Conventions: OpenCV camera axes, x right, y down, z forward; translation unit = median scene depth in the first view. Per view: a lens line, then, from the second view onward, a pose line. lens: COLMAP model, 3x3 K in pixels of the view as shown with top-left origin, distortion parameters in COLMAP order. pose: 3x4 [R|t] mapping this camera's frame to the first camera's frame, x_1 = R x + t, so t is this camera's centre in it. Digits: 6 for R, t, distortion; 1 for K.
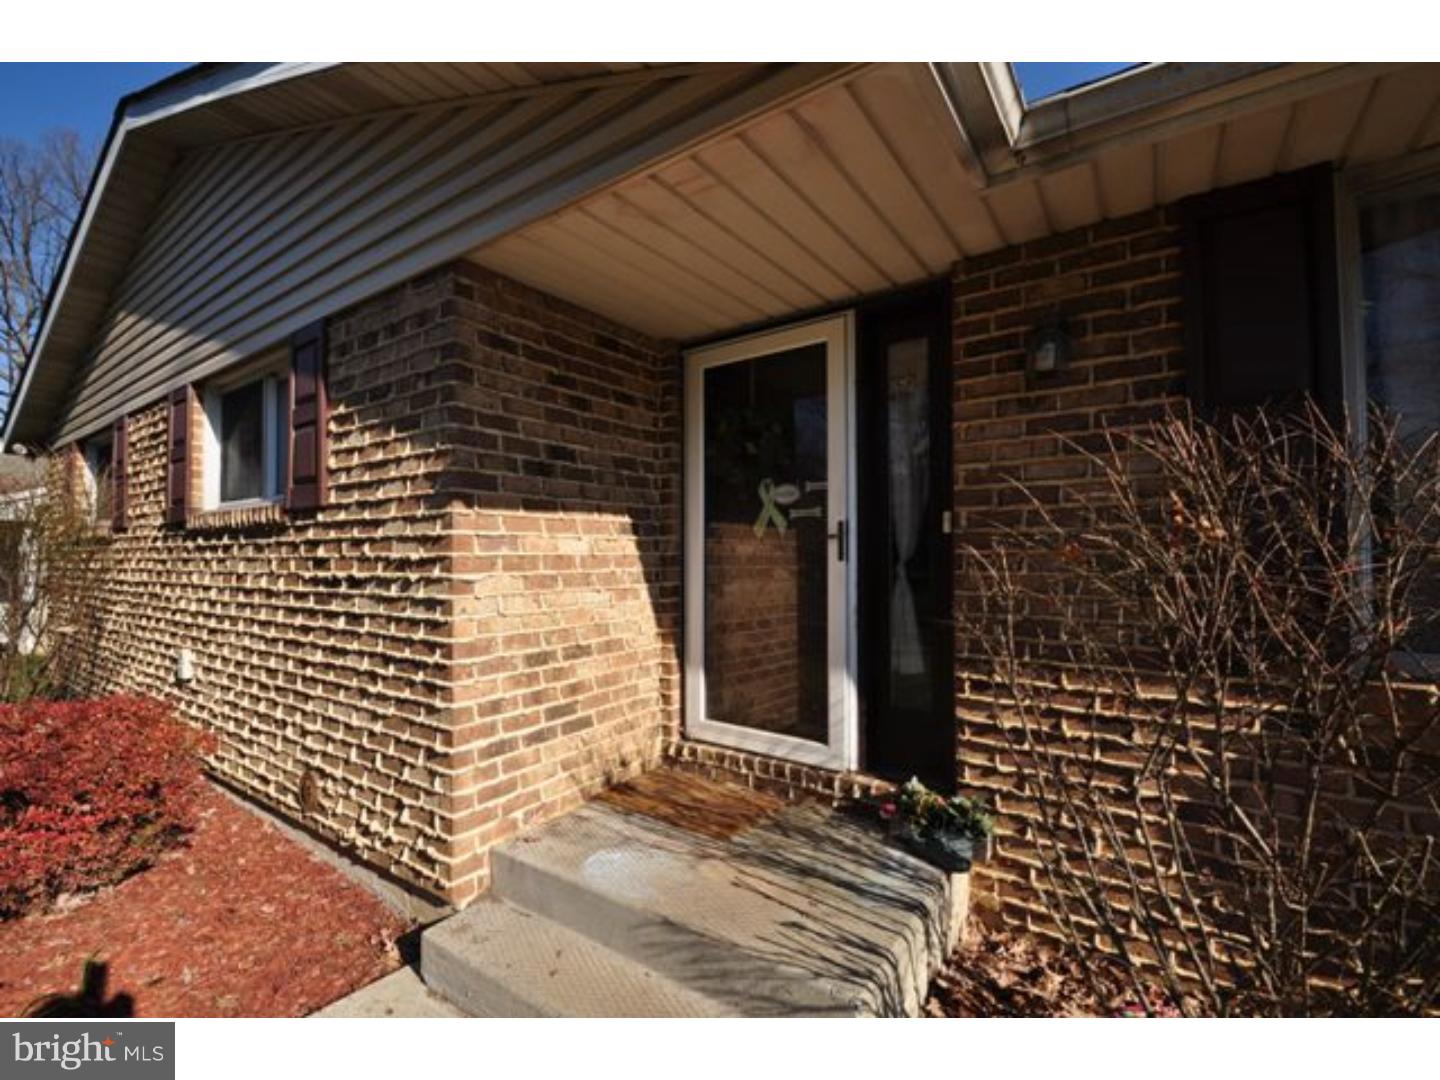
lens RADIAL K [[628.8, 0, 711.1], [0, 628.8, 547.8], [0, 0, 1]] dist [-0.001151, -0.000162]
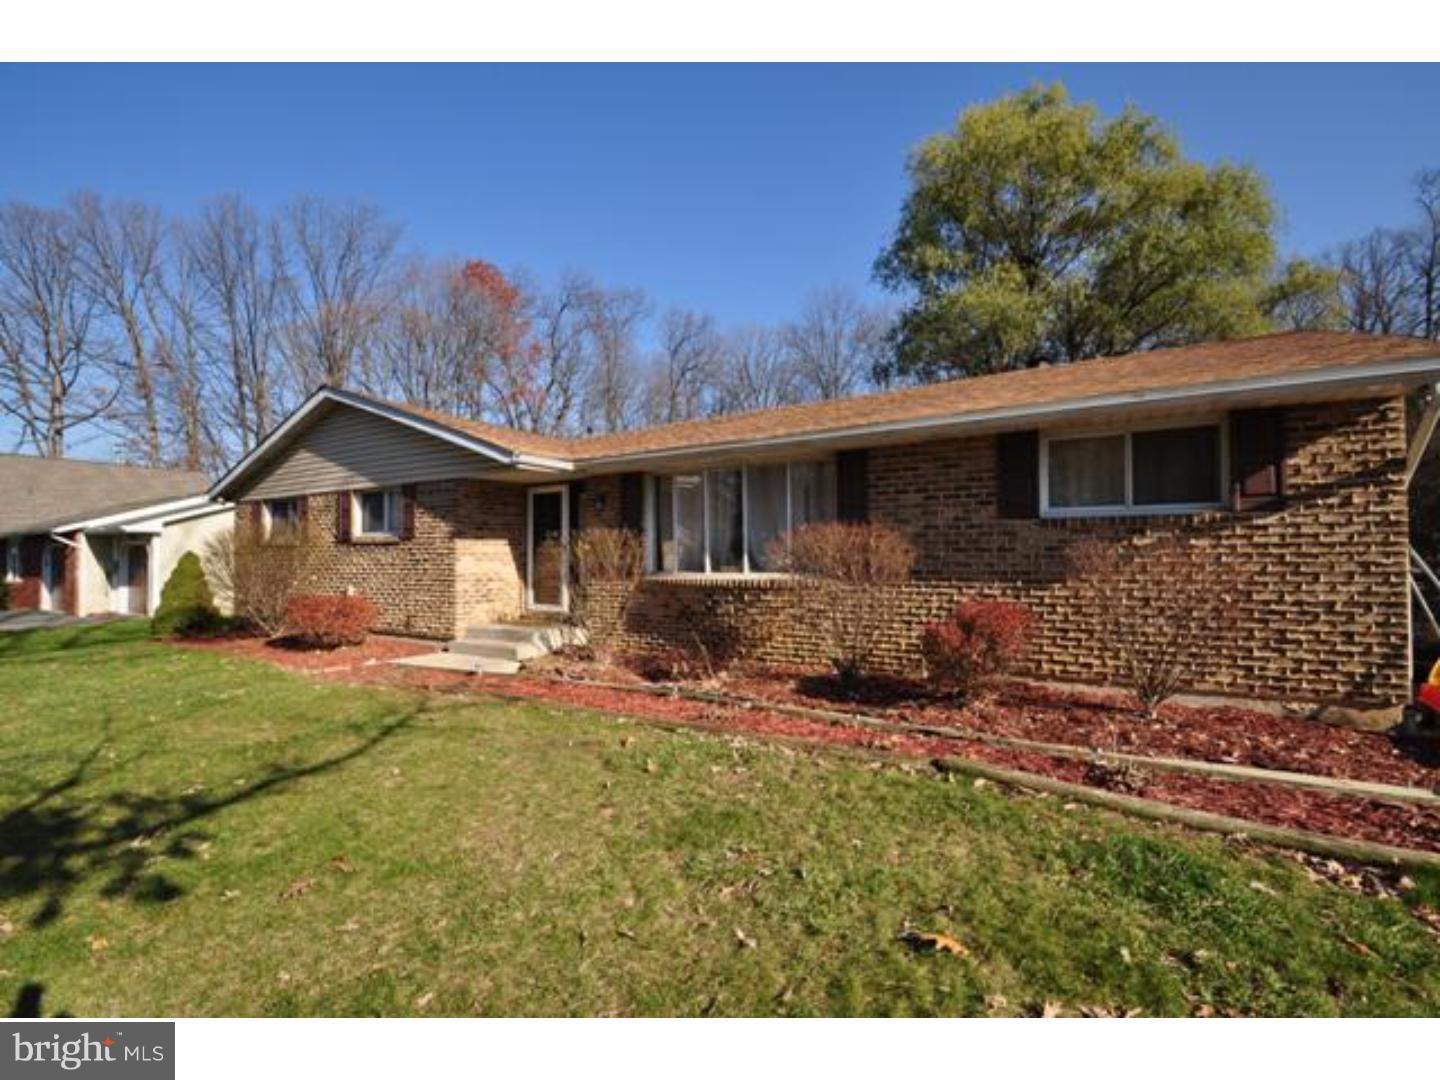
lens RADIAL K [[628.8, 0, 714.2], [0, 628.8, 546.5], [0, 0, 1]] dist [-0.001151, -0.000162]
pose [[0.998420, 0.000383, 0.056189, 0.844408], [-0.000025, 0.999980, -0.006370, 0.002637], [-0.056190, 0.006359, 0.998400, -2.587485]]
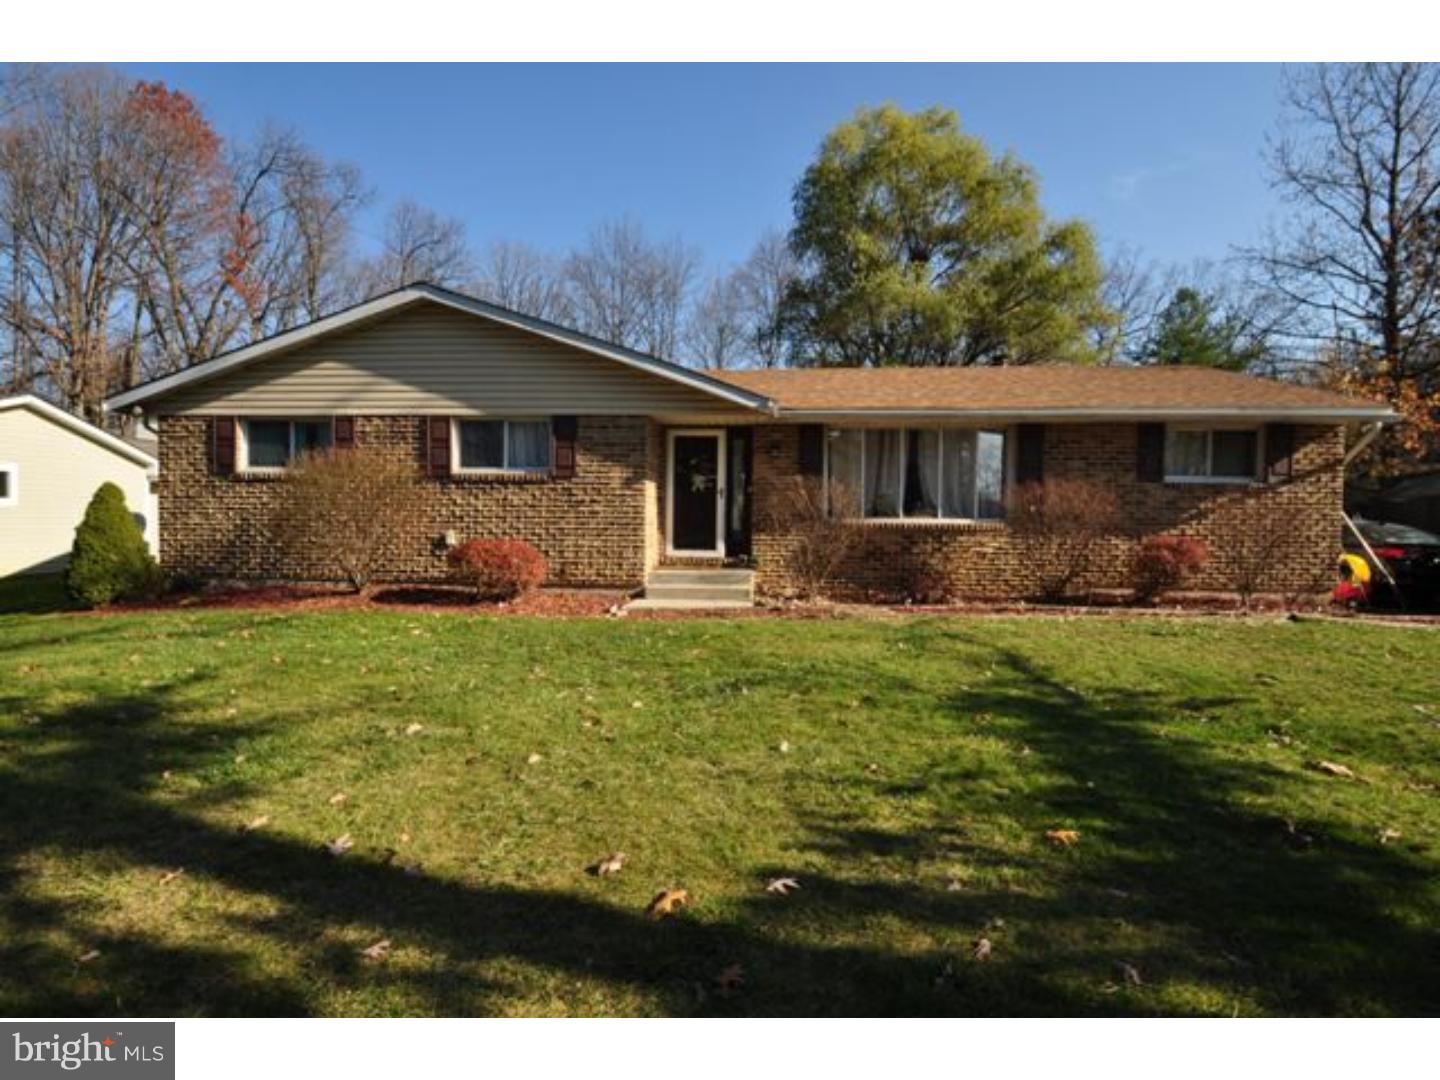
lens RADIAL K [[700.8, 0, 719.7], [0, 700.8, 542.4], [0, 0, 1]] dist [-0.015389, 0.000094]
pose [[0.860847, -0.003727, 0.508851, -1.819634], [-0.020587, 0.998899, 0.042145, 0.099825], [-0.508448, -0.046756, 0.859822, -2.416178]]
